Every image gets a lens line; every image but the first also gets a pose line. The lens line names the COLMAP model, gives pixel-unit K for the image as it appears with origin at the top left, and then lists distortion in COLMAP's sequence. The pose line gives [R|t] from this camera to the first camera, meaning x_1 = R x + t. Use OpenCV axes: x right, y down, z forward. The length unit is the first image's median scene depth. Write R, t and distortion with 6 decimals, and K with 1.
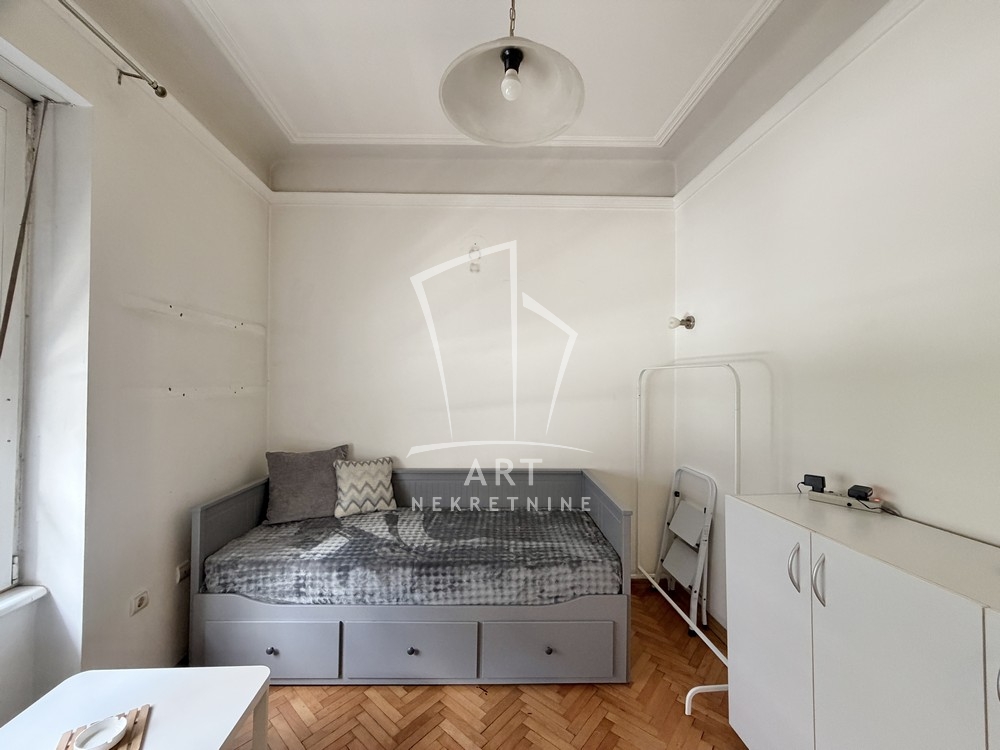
lens RADIAL K [[399.9, 0, 497.7], [0, 399.9, 379.5], [0, 0, 1]] dist [-0.001695, -0.000028]
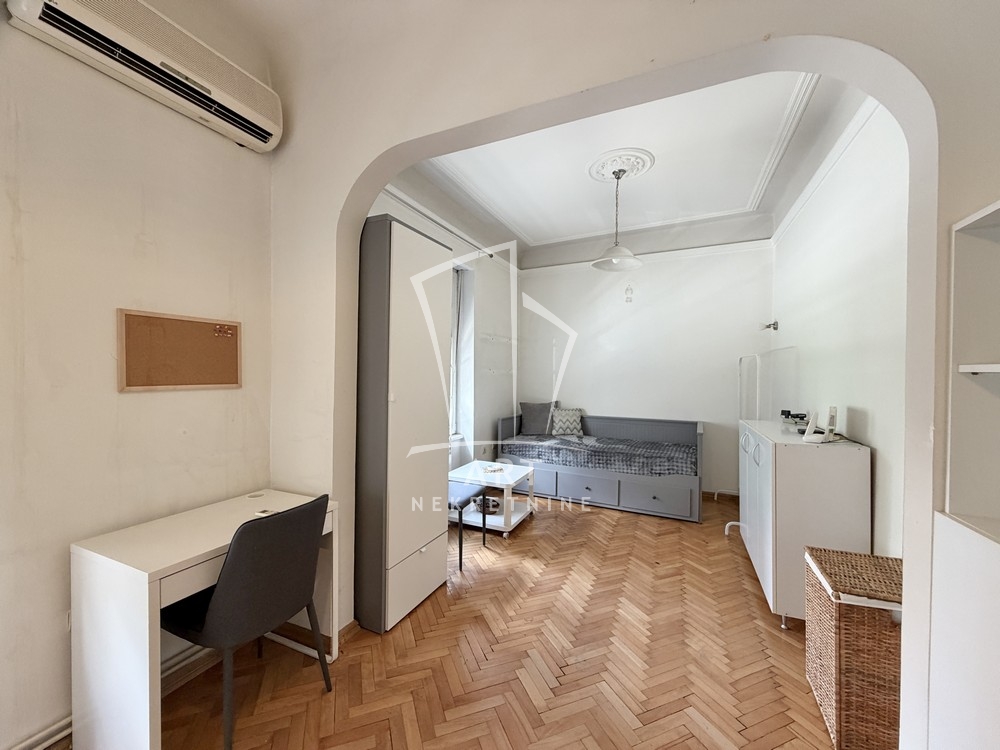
lens RADIAL K [[399.9, 0, 496.7], [0, 399.9, 377.0], [0, 0, 1]] dist [-0.001695, -0.000028]
pose [[0.880928, 0.004126, -0.473232, 0.371585], [0.003710, 0.999871, 0.015623, 0.031101], [0.473235, -0.015518, 0.880799, -1.124130]]
